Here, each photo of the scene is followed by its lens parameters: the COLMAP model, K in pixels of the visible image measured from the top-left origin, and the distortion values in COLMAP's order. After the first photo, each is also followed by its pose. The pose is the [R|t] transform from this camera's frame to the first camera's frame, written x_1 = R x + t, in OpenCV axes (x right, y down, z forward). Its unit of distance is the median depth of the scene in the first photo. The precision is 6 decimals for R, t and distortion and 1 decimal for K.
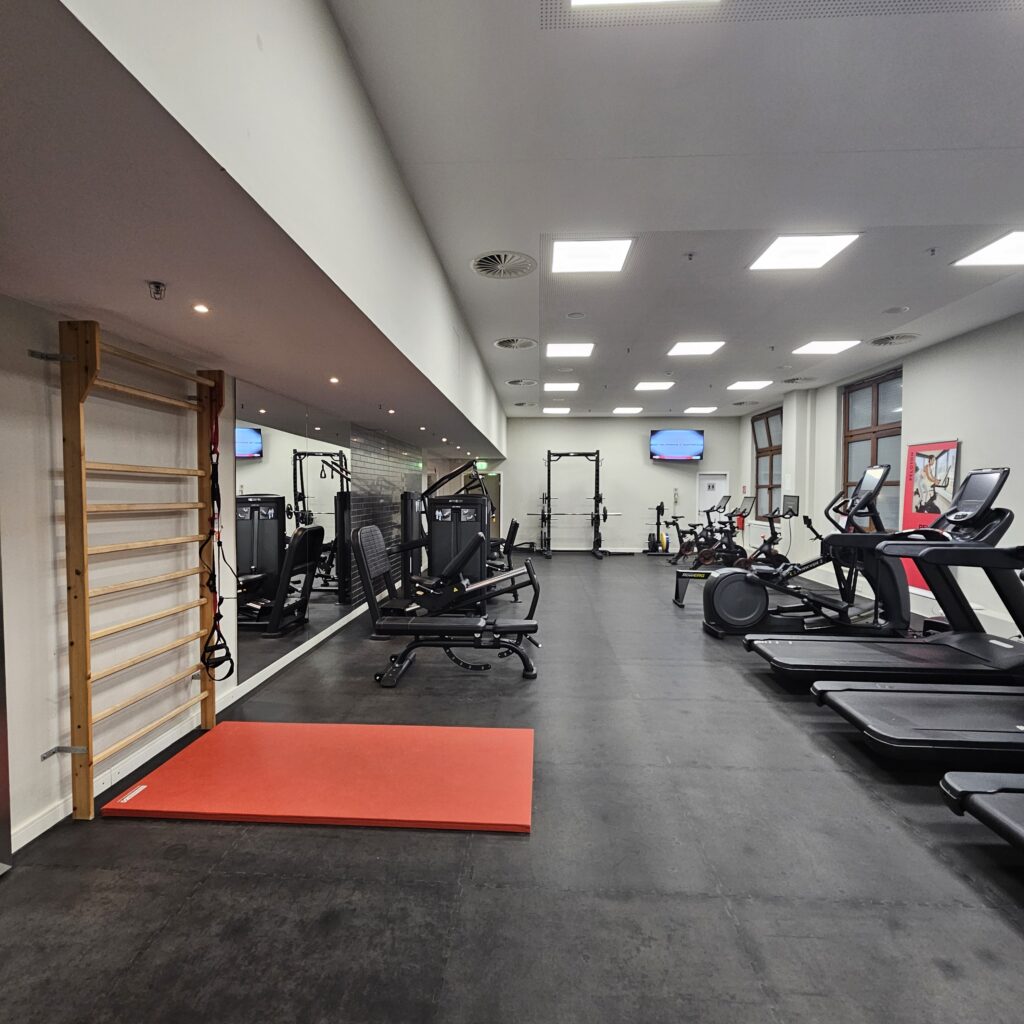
lens RADIAL K [[561.6, 0, 511.1], [0, 561.6, 513.6], [0, 0, 1]] dist [0.003868, 0.000877]
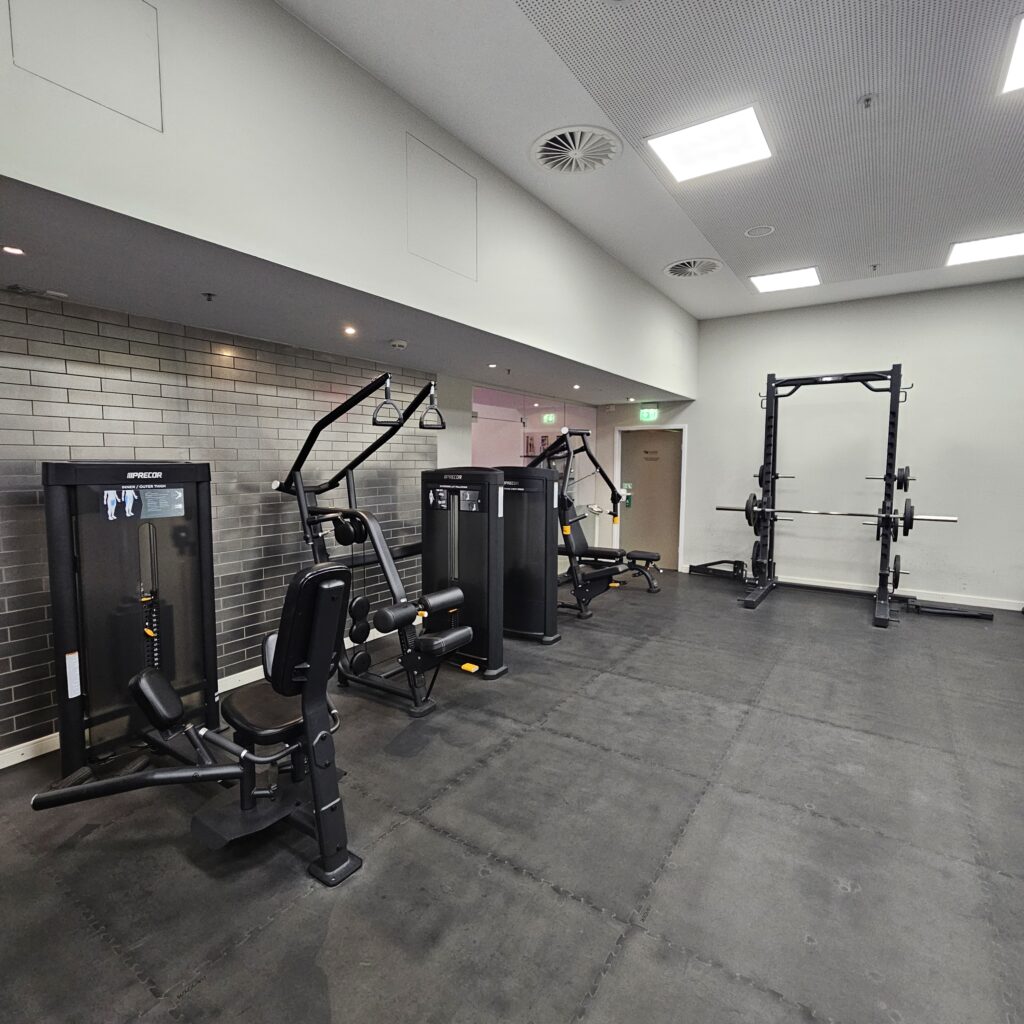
lens RADIAL K [[561.6, 0, 511.4], [0, 561.6, 511.0], [0, 0, 1]] dist [0.003868, 0.000877]
pose [[0.860456, 0.046776, -0.507373, 0.123389], [-0.018514, 0.997990, 0.060610, -0.023528], [0.509188, -0.042758, 0.859592, 0.478948]]
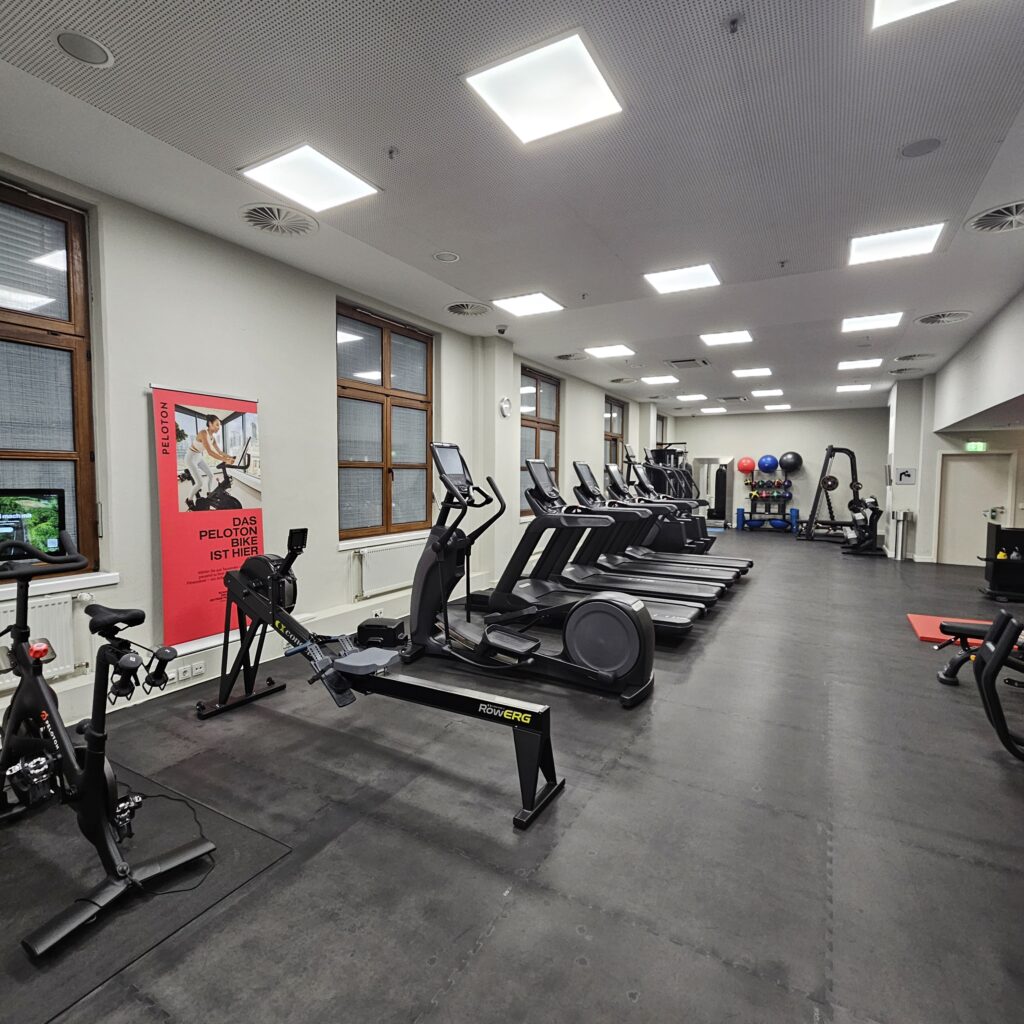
lens RADIAL K [[561.6, 0, 510.9], [0, 561.6, 509.2], [0, 0, 1]] dist [0.003868, 0.000877]
pose [[-0.893315, -0.034746, 0.448085, 0.173559], [0.010306, 0.995161, 0.097714, -0.058179], [-0.449312, 0.091907, -0.888635, 1.396285]]
